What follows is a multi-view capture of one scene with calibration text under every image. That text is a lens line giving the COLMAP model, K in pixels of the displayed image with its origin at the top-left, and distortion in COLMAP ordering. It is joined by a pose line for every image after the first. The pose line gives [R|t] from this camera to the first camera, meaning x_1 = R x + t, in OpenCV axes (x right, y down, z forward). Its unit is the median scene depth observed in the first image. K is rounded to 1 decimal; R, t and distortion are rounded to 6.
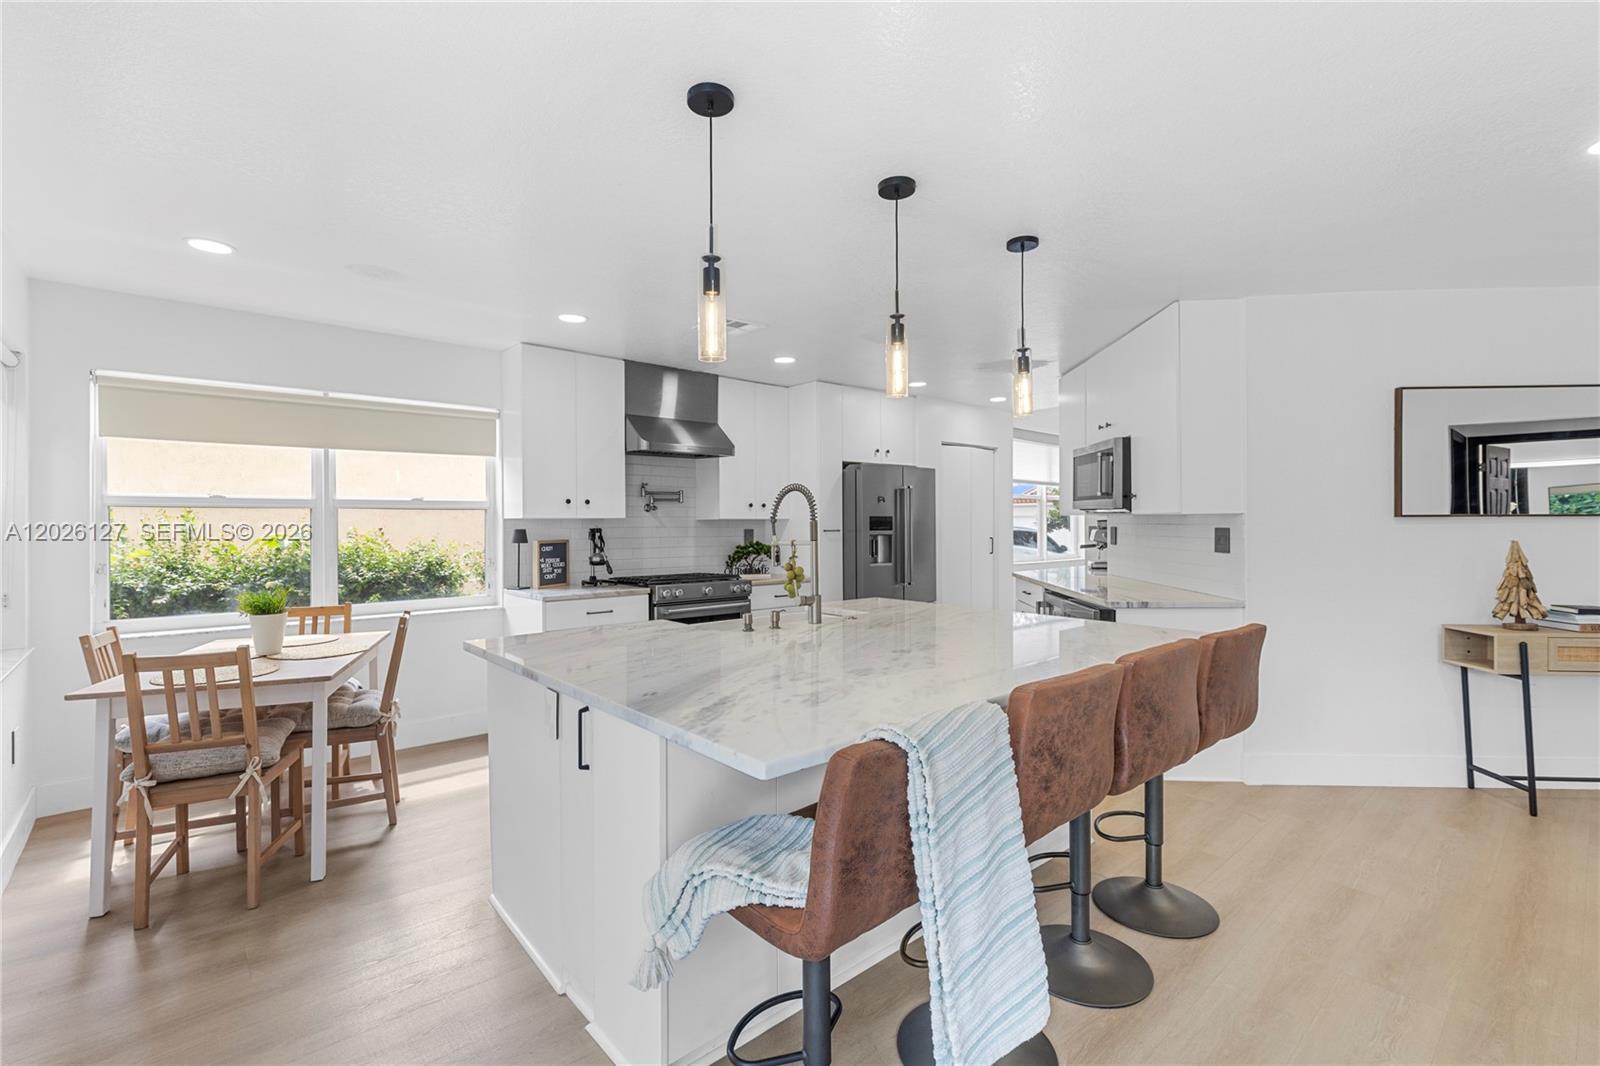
lens RADIAL K [[713.2, 0, 812.9], [0, 713.2, 527.9], [0, 0, 1]] dist [0.002601, -0.001454]
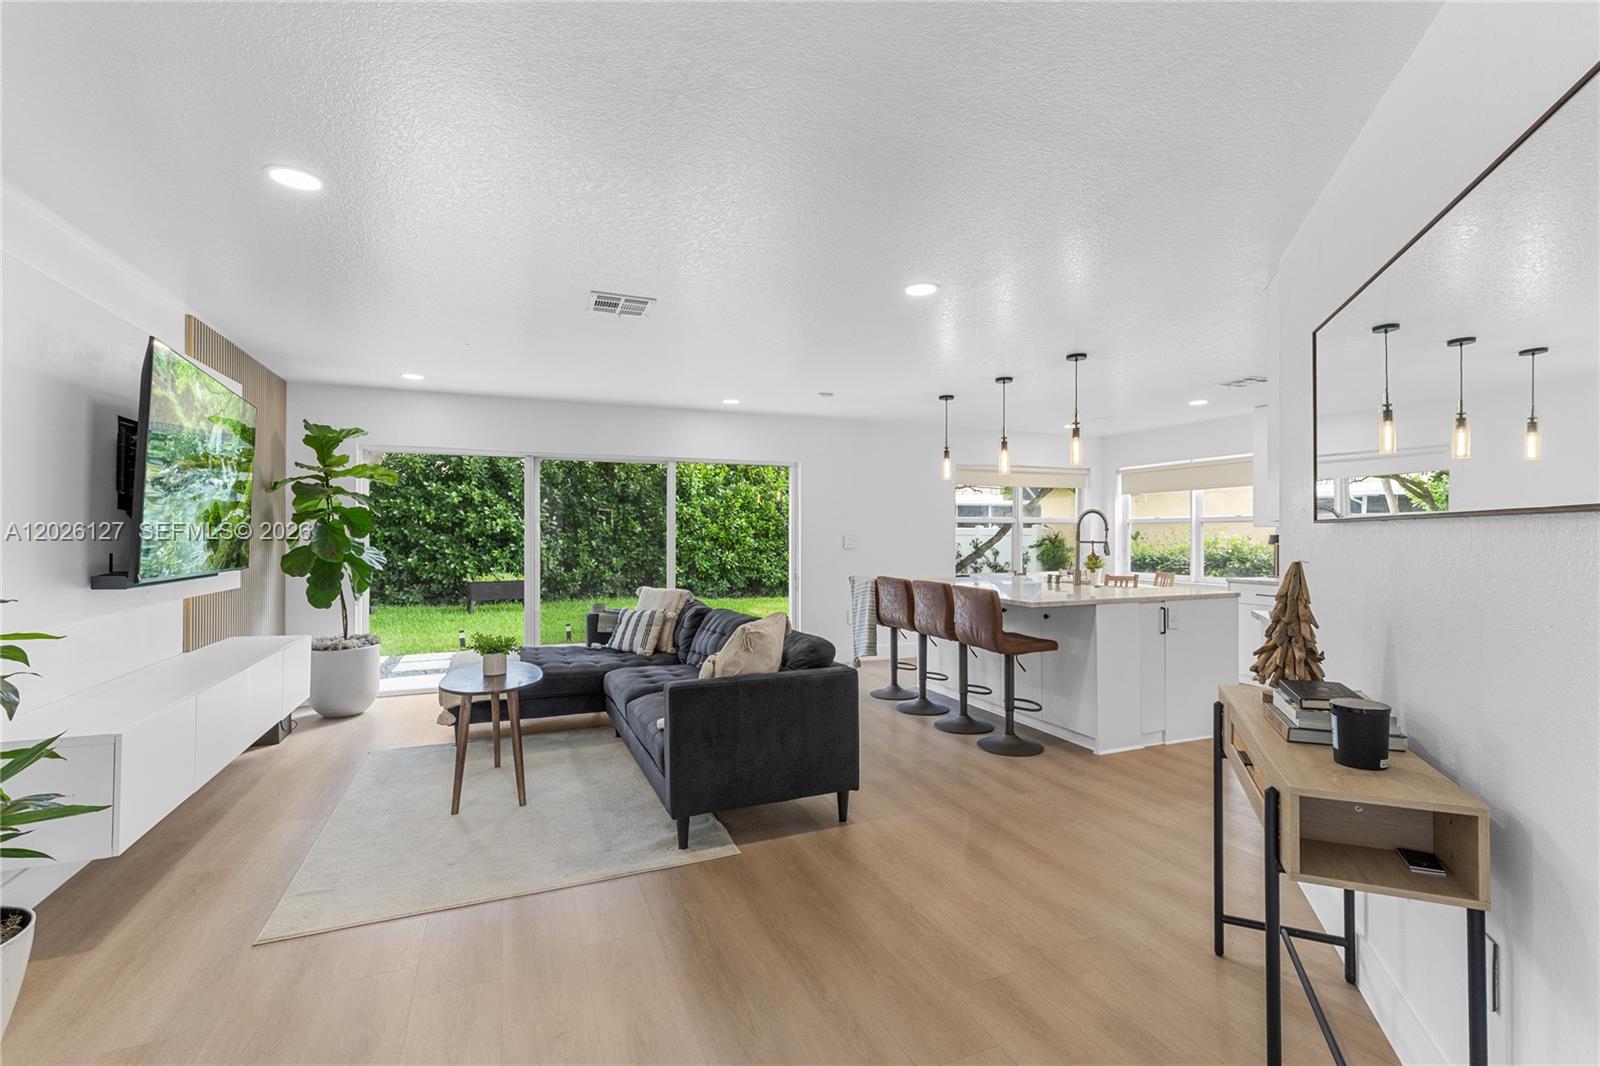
lens RADIAL K [[713.2, 0, 802.6], [0, 713.2, 527.8], [0, 0, 1]] dist [0.002601, -0.001454]
pose [[-0.331650, -0.004192, -0.943393, 1.268104], [-0.004697, 0.999985, -0.002792, -0.003376], [0.943391, 0.003505, -0.331665, 0.599307]]
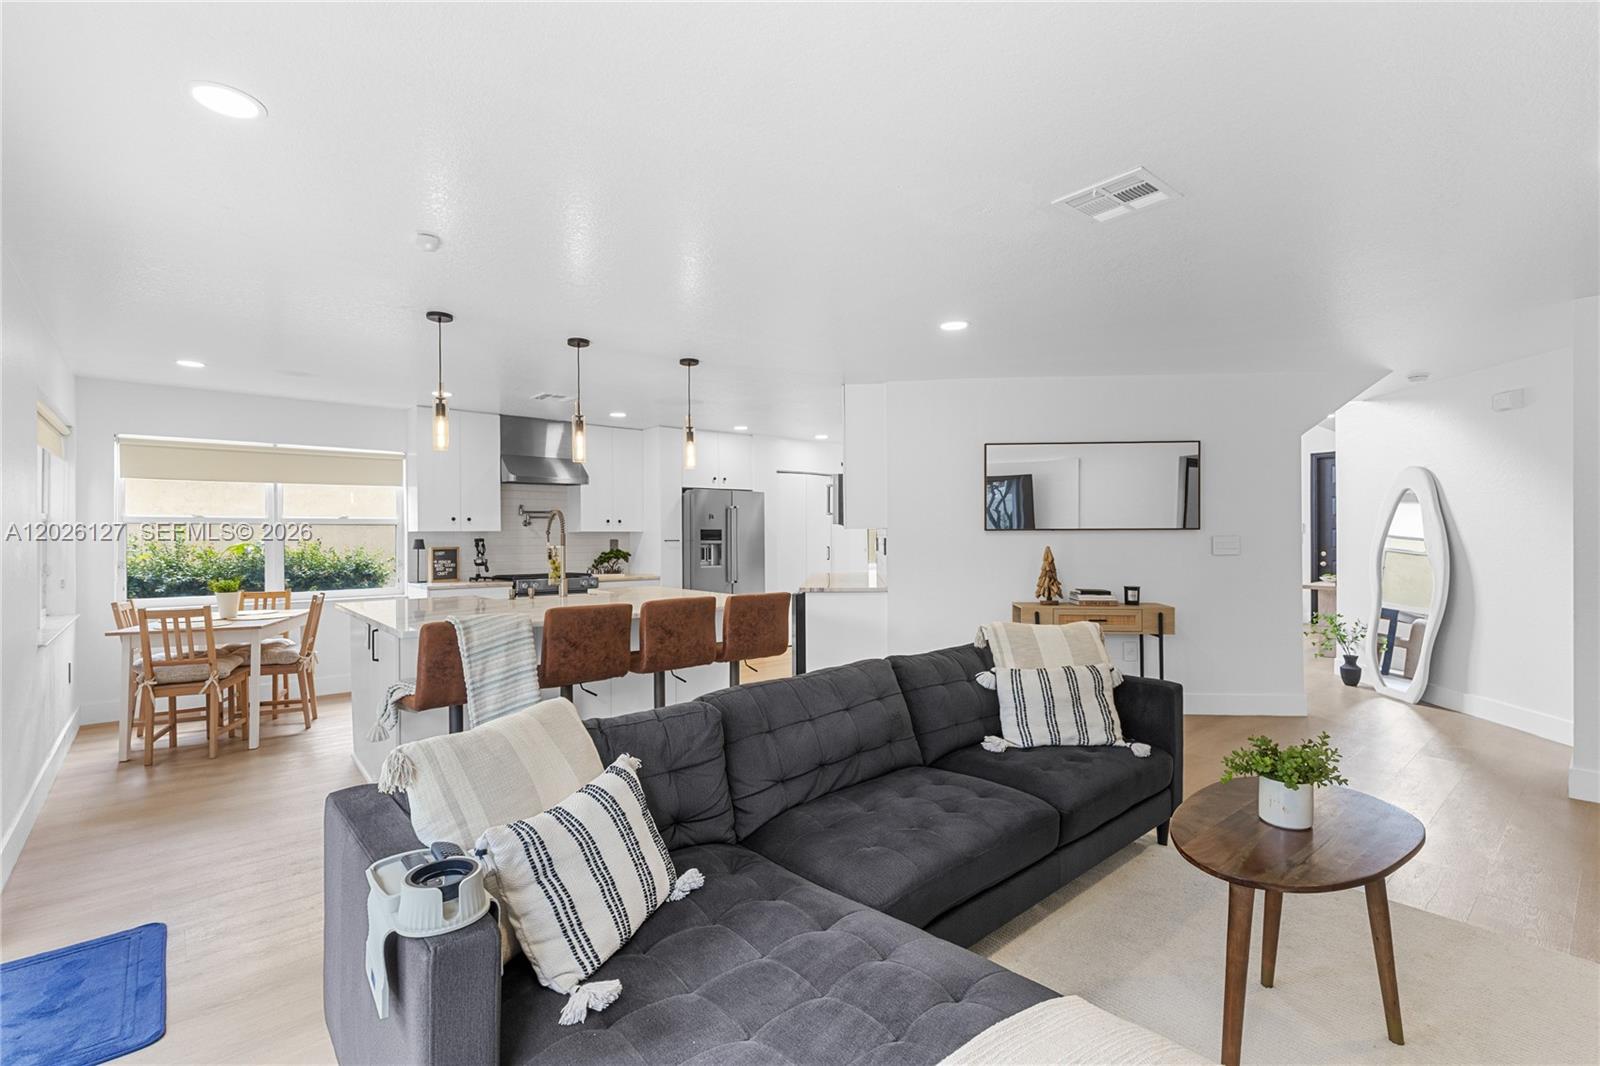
lens RADIAL K [[713.2, 0, 804.3], [0, 713.2, 540.0], [0, 0, 1]] dist [0.002601, -0.001454]
pose [[0.999957, -0.000282, -0.009265, 0.353716], [0.000283, 1.000000, 0.000080, 0.003617], [0.009265, -0.000082, 0.999957, -0.380841]]
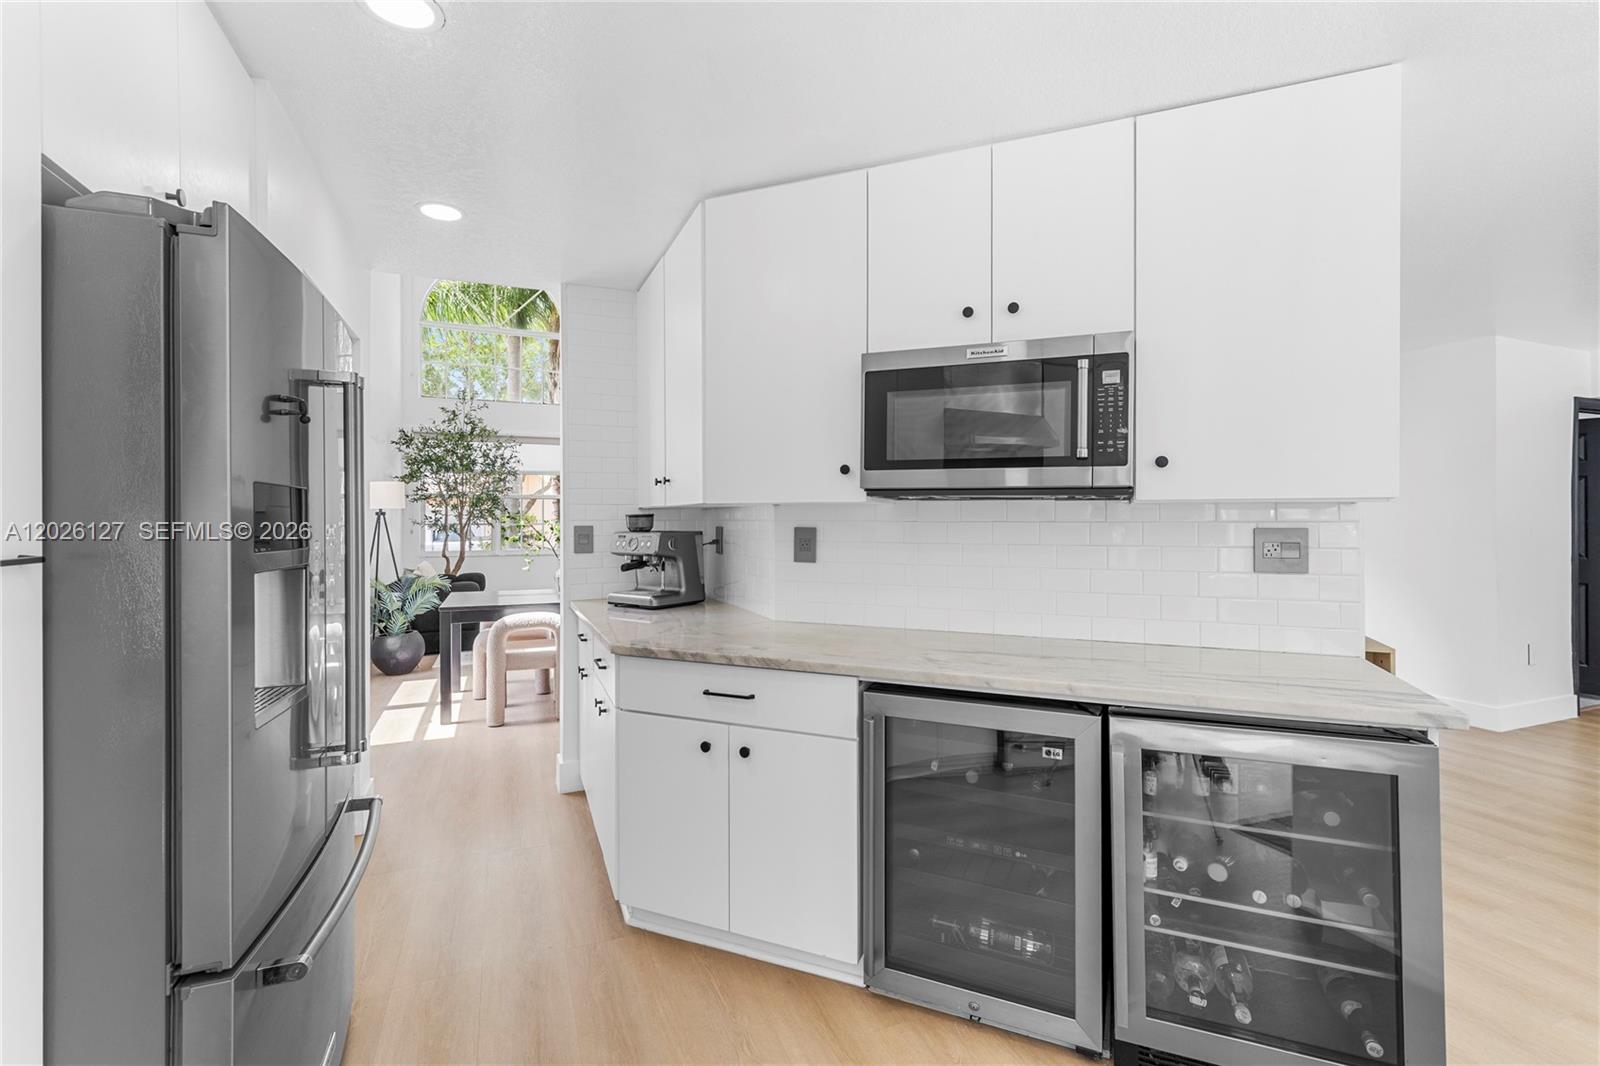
lens RADIAL K [[713.2, 0, 798.1], [0, 713.2, 518.2], [0, 0, 1]] dist [0.002601, -0.001454]
pose [[0.342567, 0.005899, 0.939475, -0.072833], [0.005318, 0.999952, -0.008218, -0.004099], [-0.939478, 0.007812, 0.342519, 0.986611]]
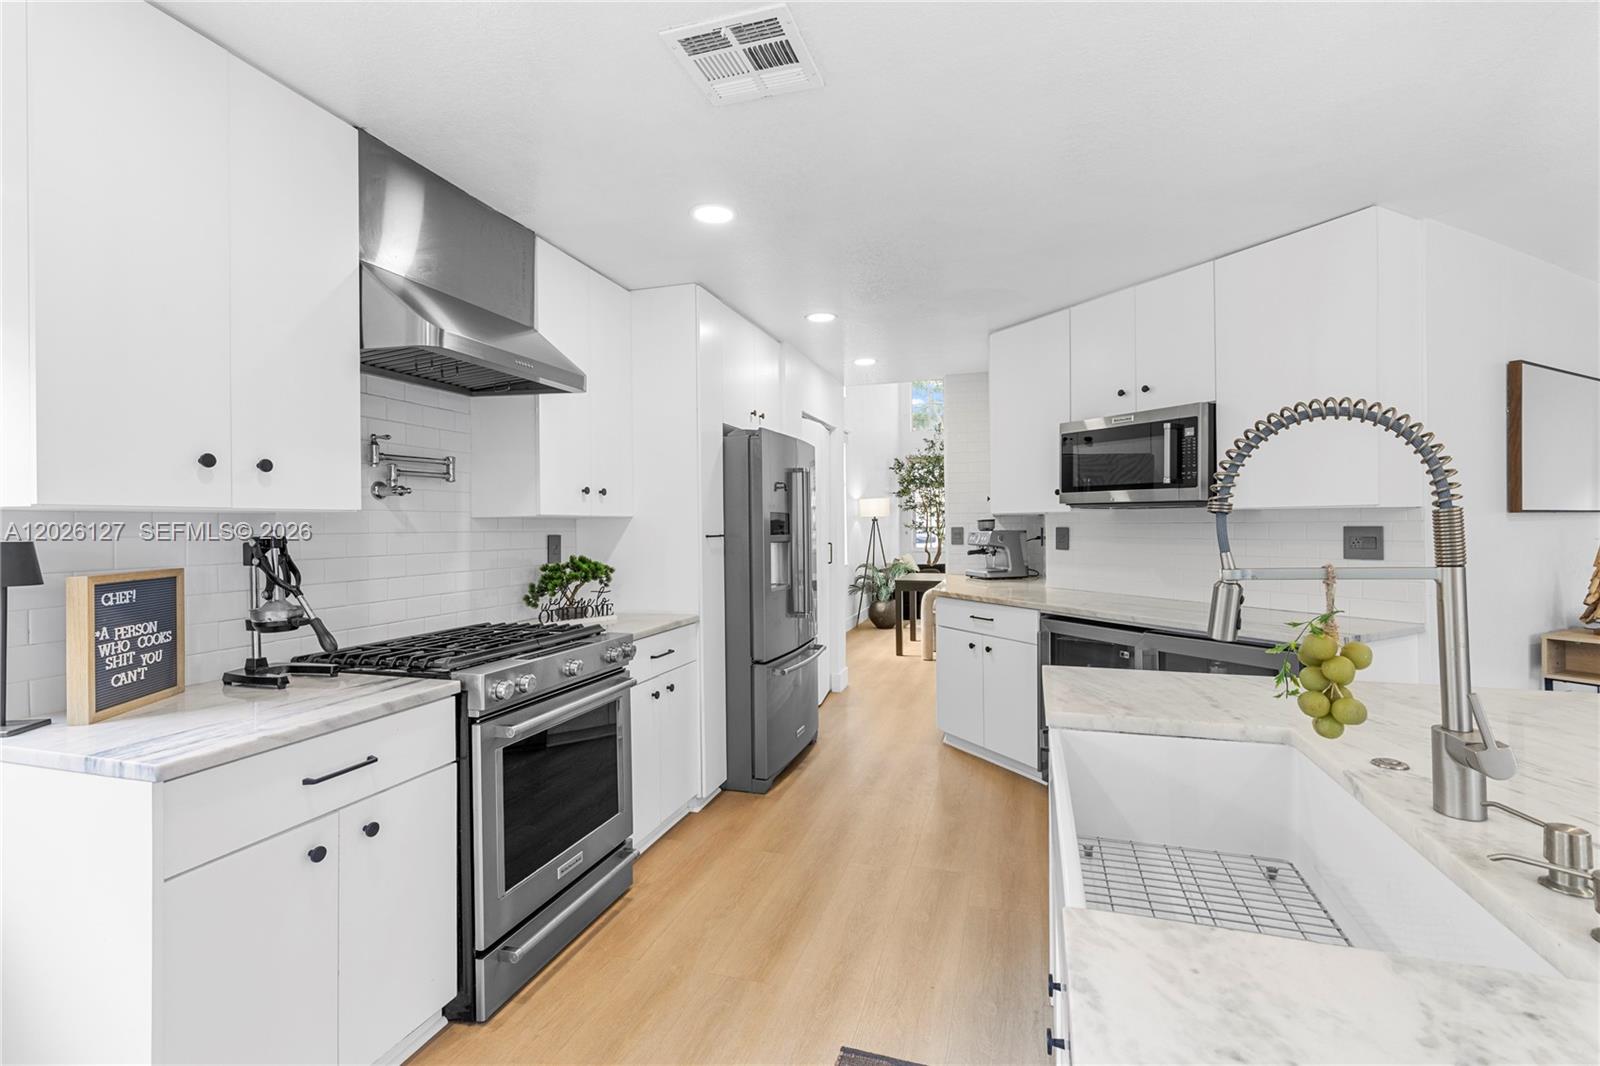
lens RADIAL K [[713.2, 0, 808.4], [0, 713.2, 520.1], [0, 0, 1]] dist [0.002601, -0.001454]
pose [[0.856936, -0.000024, 0.515423, -0.274073], [0.008759, 0.999856, -0.014517, -0.000102], [-0.515349, 0.016955, 0.856813, 0.553159]]
